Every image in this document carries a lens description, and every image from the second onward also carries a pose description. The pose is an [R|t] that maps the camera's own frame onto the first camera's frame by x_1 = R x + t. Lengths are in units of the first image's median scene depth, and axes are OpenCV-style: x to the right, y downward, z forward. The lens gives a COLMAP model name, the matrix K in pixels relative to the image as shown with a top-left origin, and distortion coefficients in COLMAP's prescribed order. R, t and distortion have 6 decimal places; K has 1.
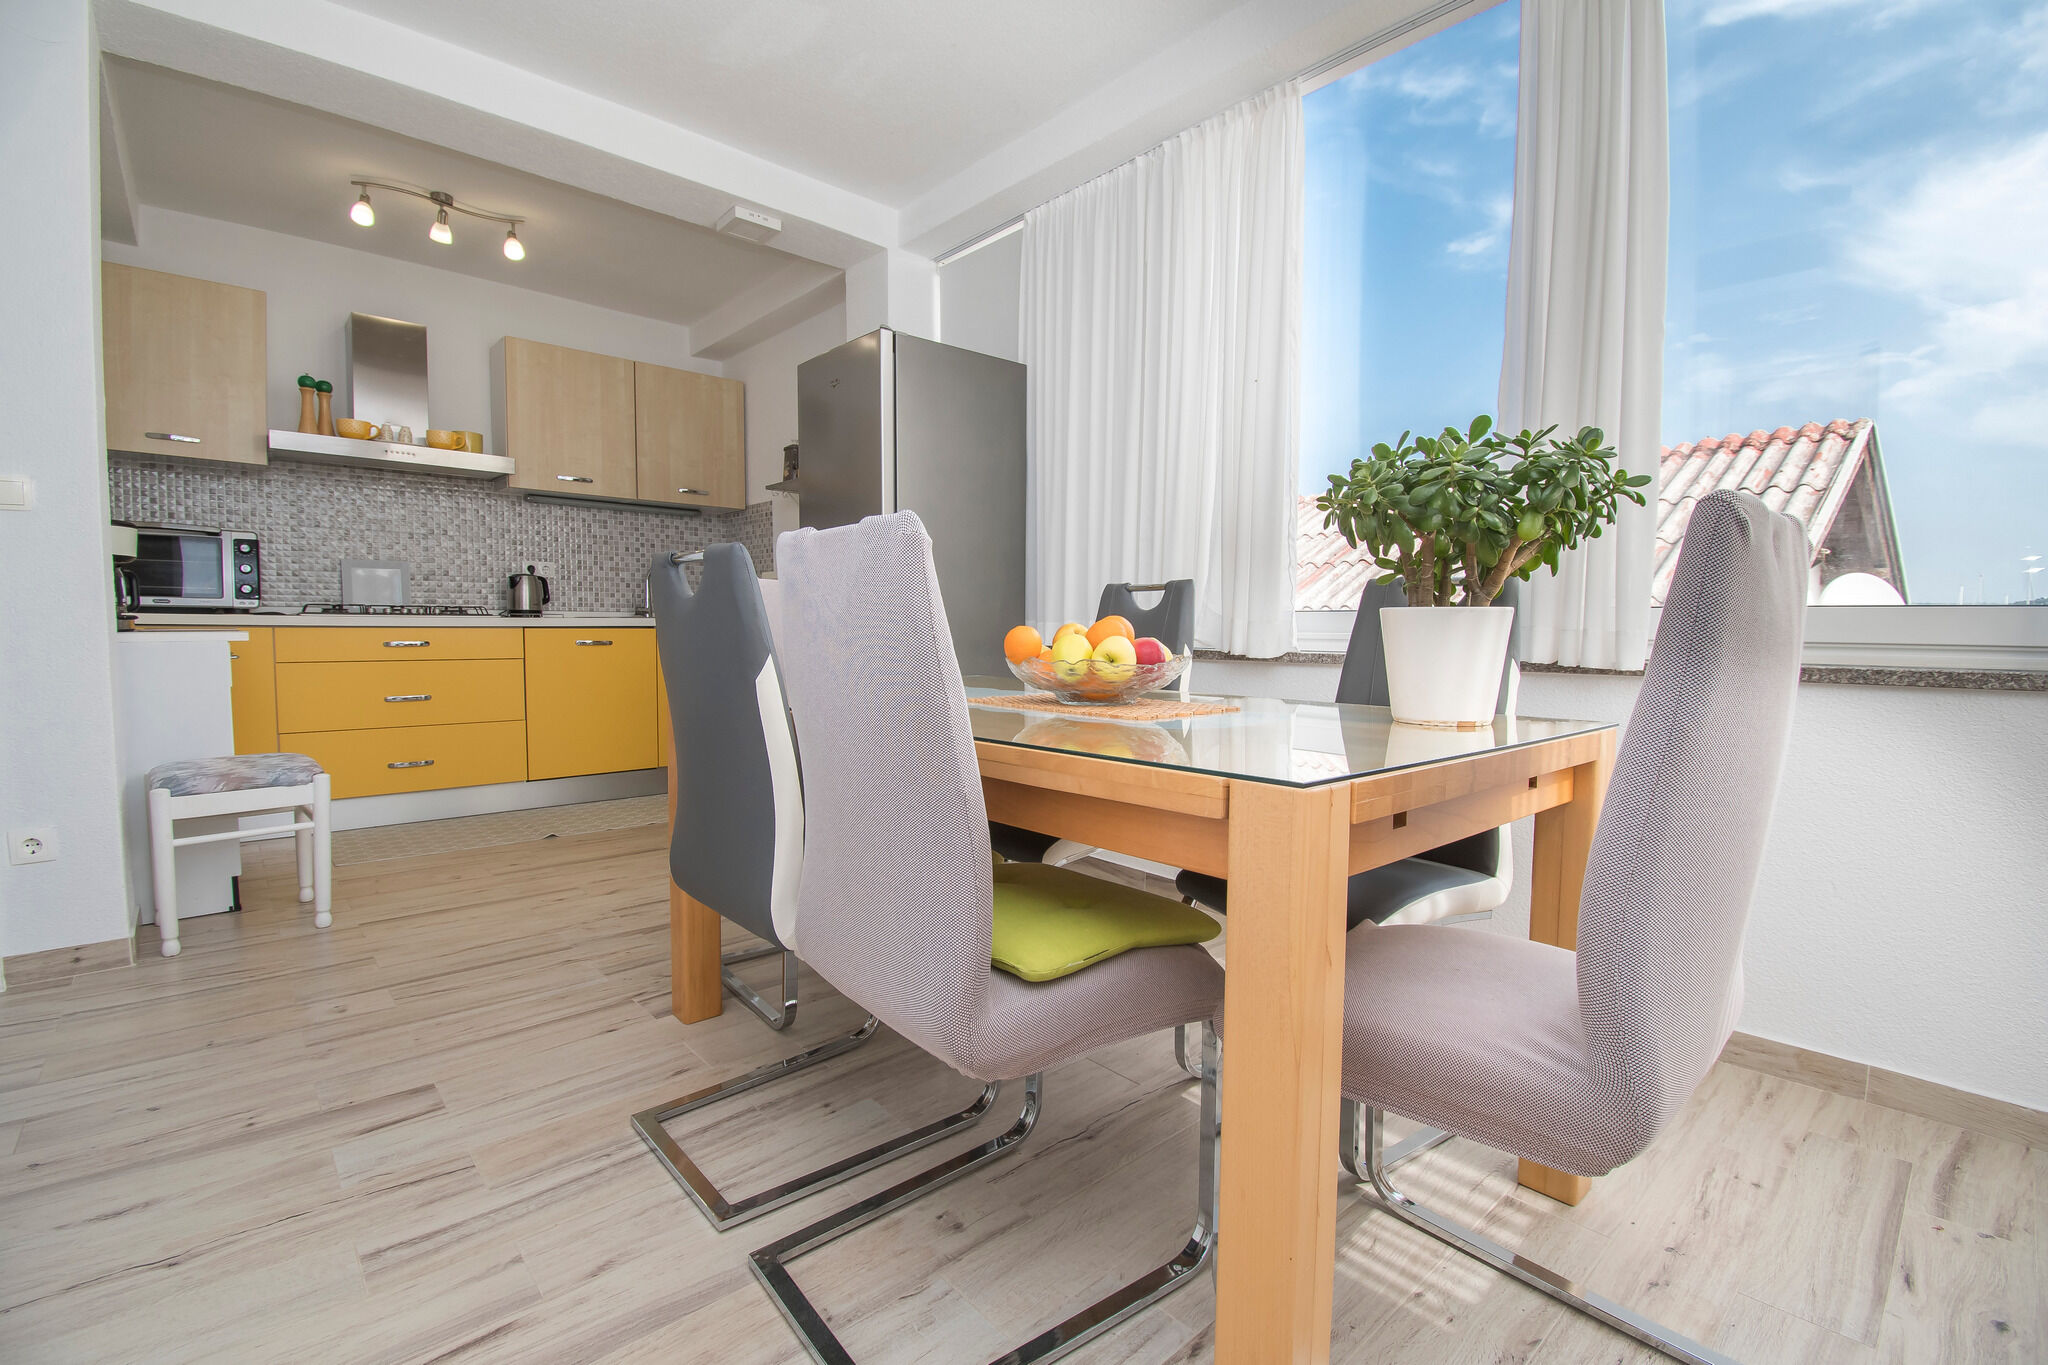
lens RADIAL K [[902.5, 0, 1025.9], [0, 902.5, 679.7], [0, 0, 1]] dist [0.024190, -0.028601]
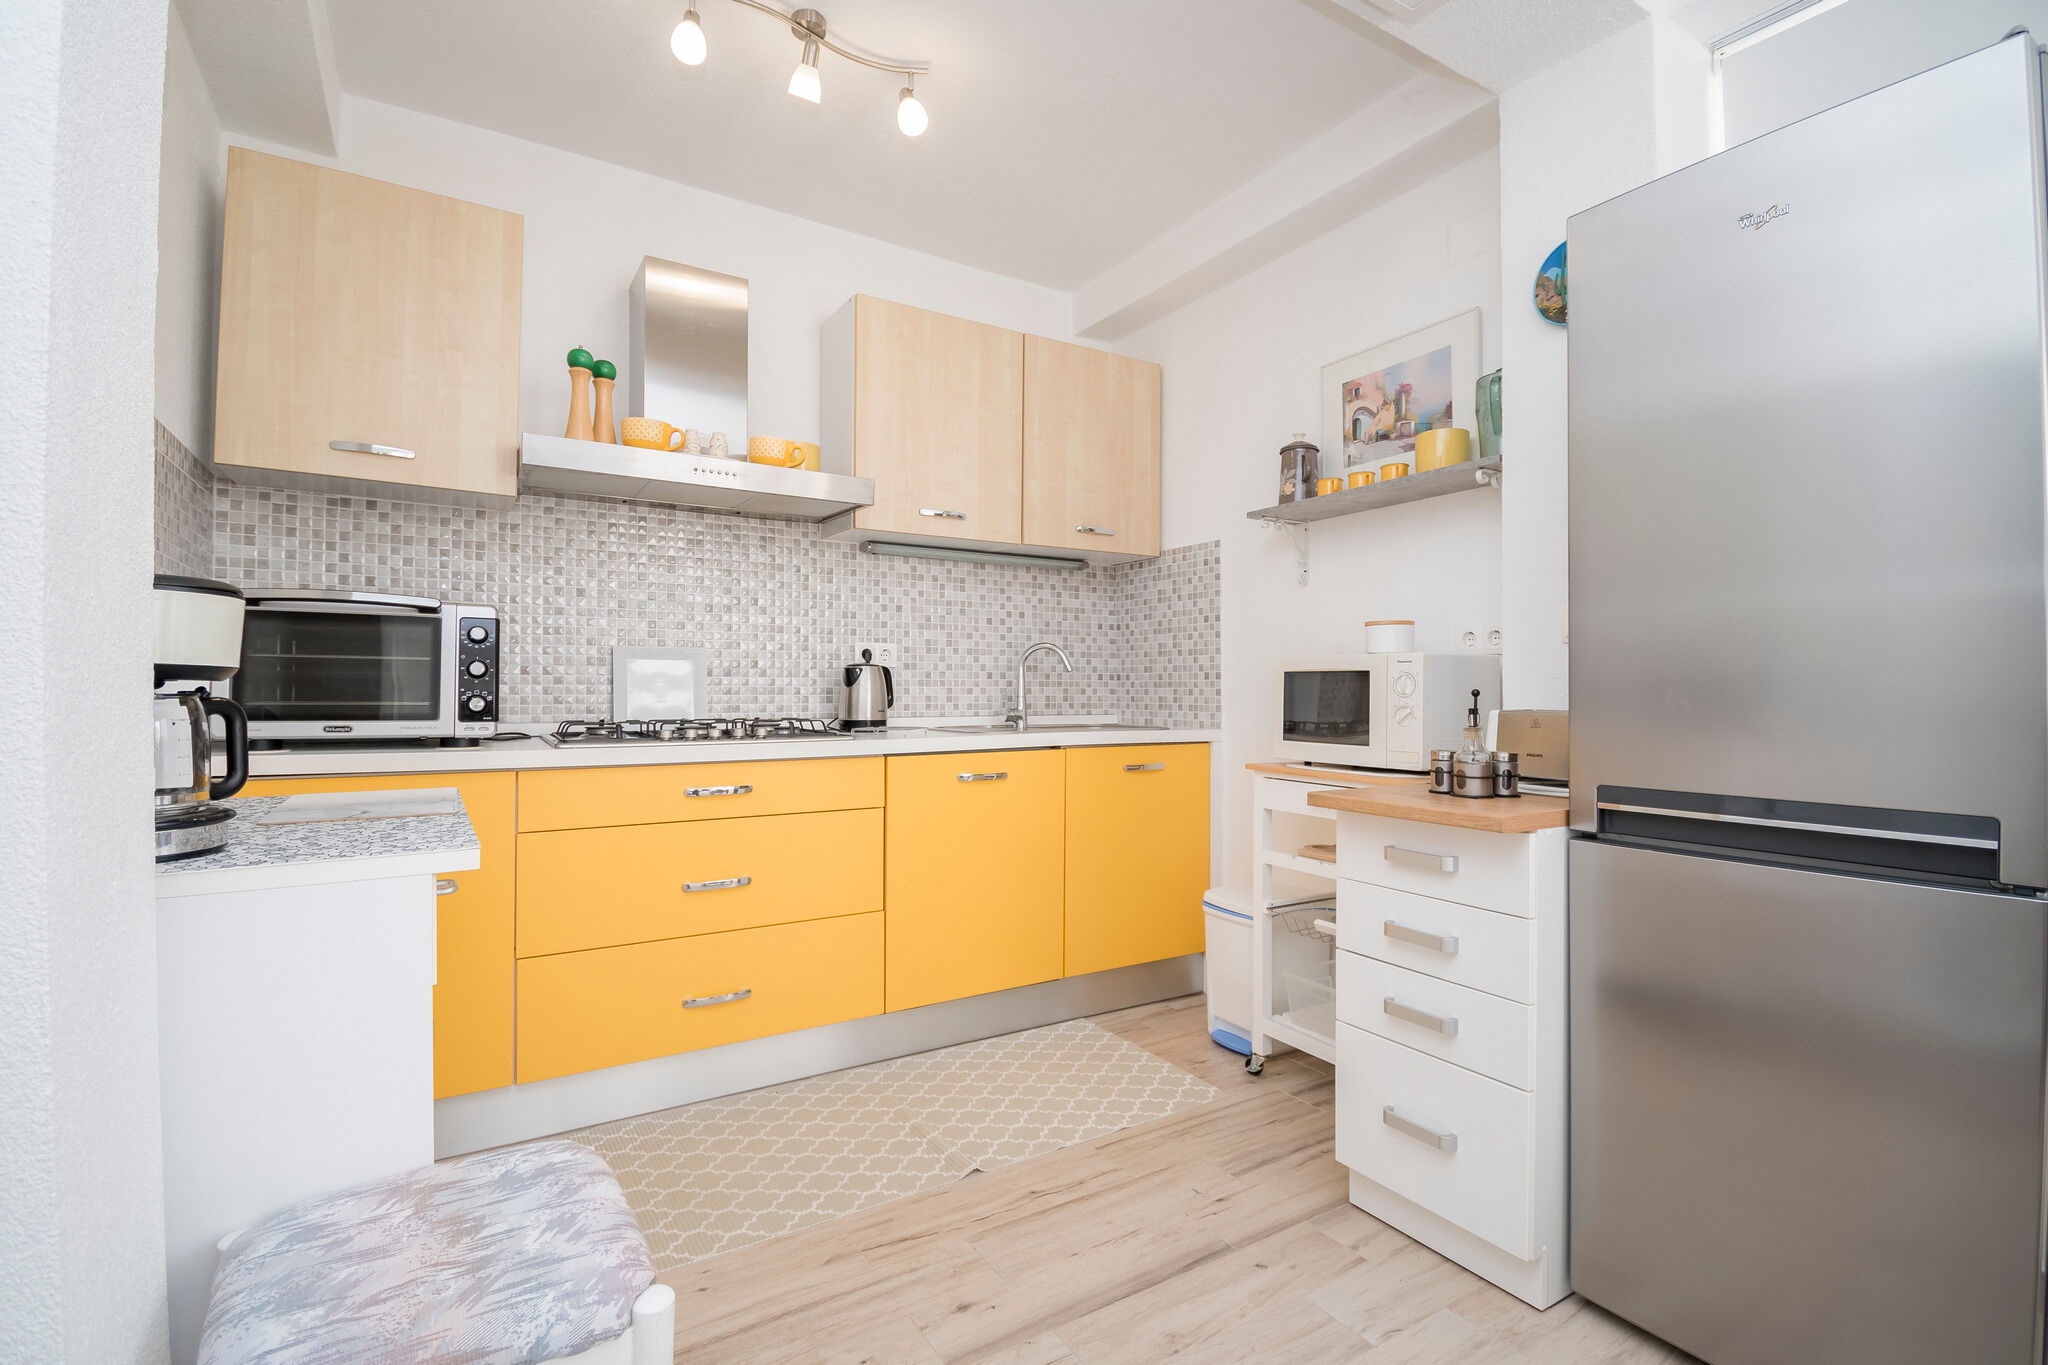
lens RADIAL K [[903.0, 0, 1012.6], [0, 903.0, 677.6], [0, 0, 1]] dist [0.014207, -0.019856]
pose [[0.985109, -0.007911, -0.171749, -0.370855], [-0.004215, 0.997529, -0.070124, -0.067707], [0.171880, 0.069804, 0.982642, 0.426821]]
